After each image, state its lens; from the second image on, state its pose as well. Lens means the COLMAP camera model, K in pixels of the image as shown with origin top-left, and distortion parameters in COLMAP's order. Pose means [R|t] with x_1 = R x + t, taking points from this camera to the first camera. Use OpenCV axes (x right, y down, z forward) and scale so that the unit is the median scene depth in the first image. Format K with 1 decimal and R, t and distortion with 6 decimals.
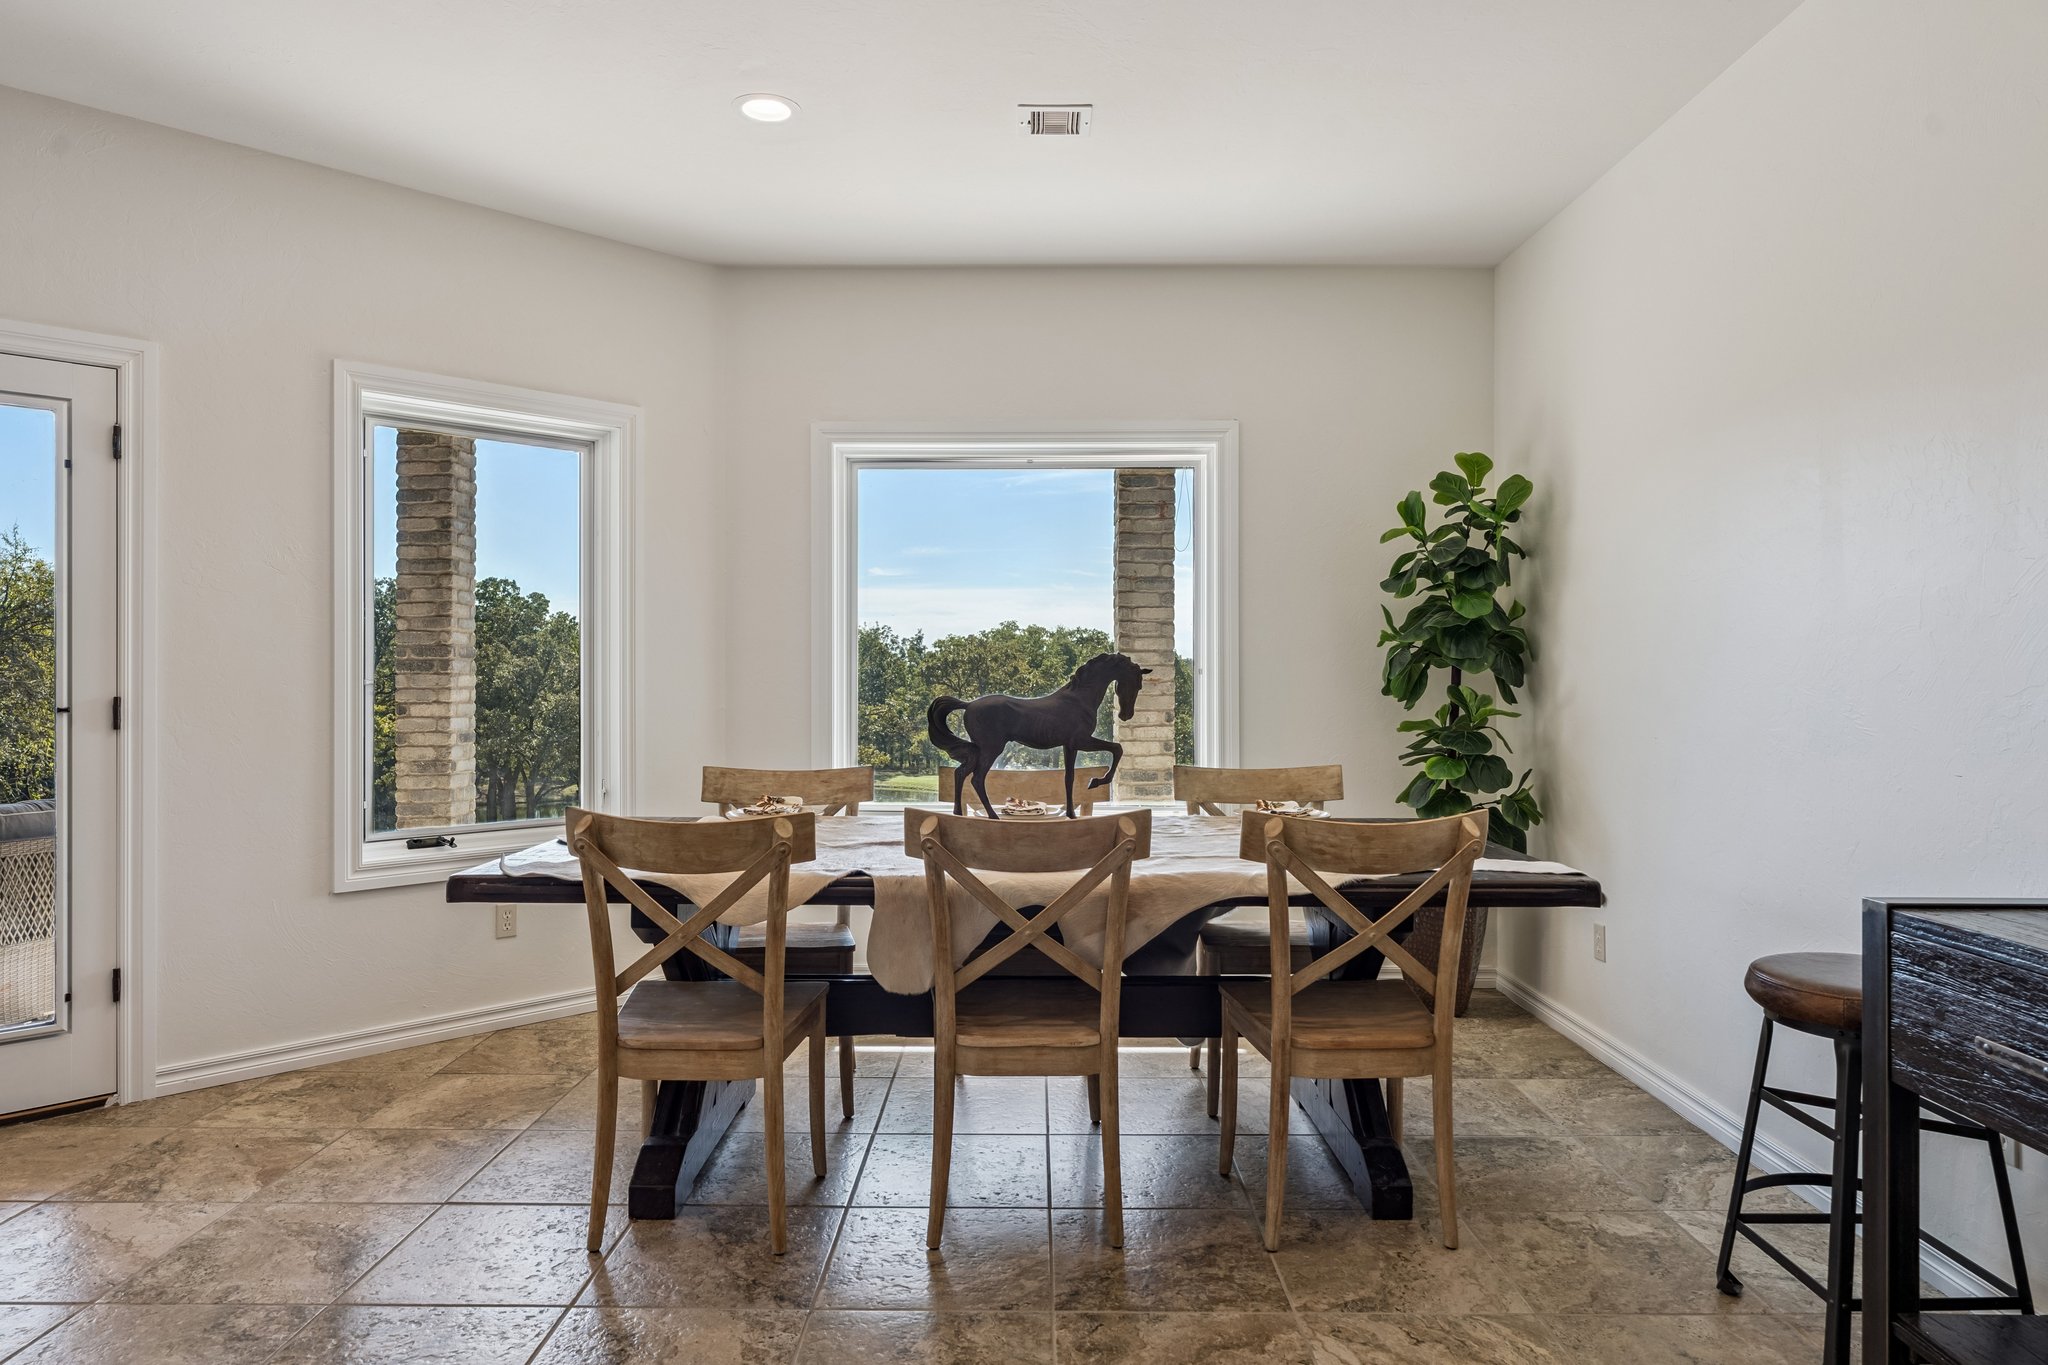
lens RADIAL K [[1274.6, 0, 1021.3], [0, 1274.6, 680.9], [0, 0, 1]] dist [-0.000754, -0.000067]
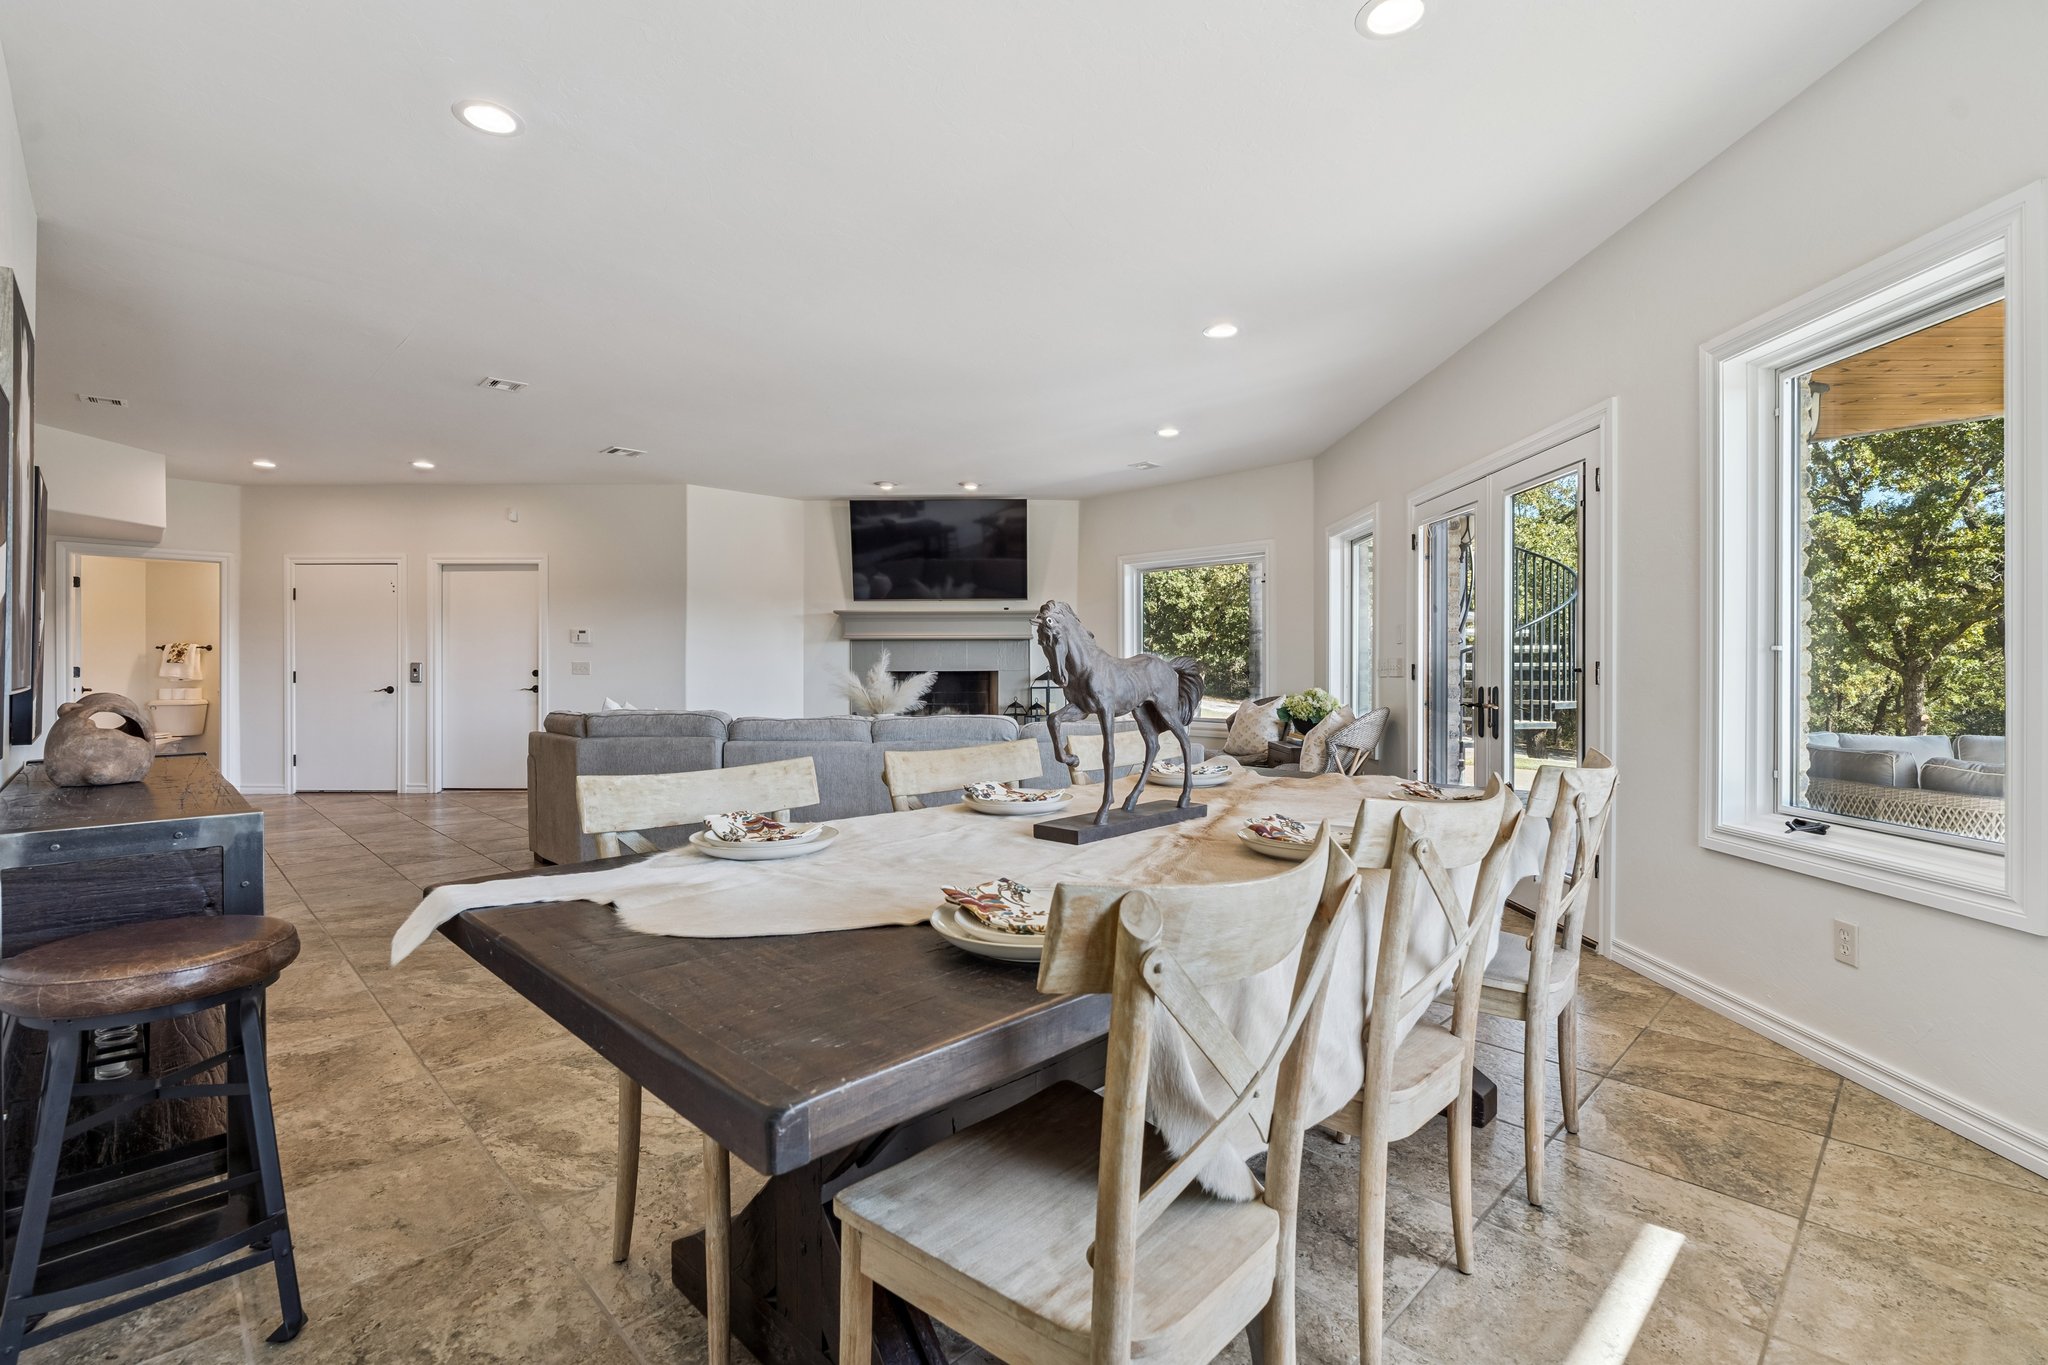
lens RADIAL K [[925.8, 0, 1019.1], [0, 925.8, 672.8], [0, 0, 1]] dist [-0.010348, 0.003856]
pose [[-0.714451, 0.007838, -0.699641, 0.430495], [-0.000699, 0.999929, 0.011916, 0.012595], [0.699685, 0.009003, -0.714395, 1.210420]]
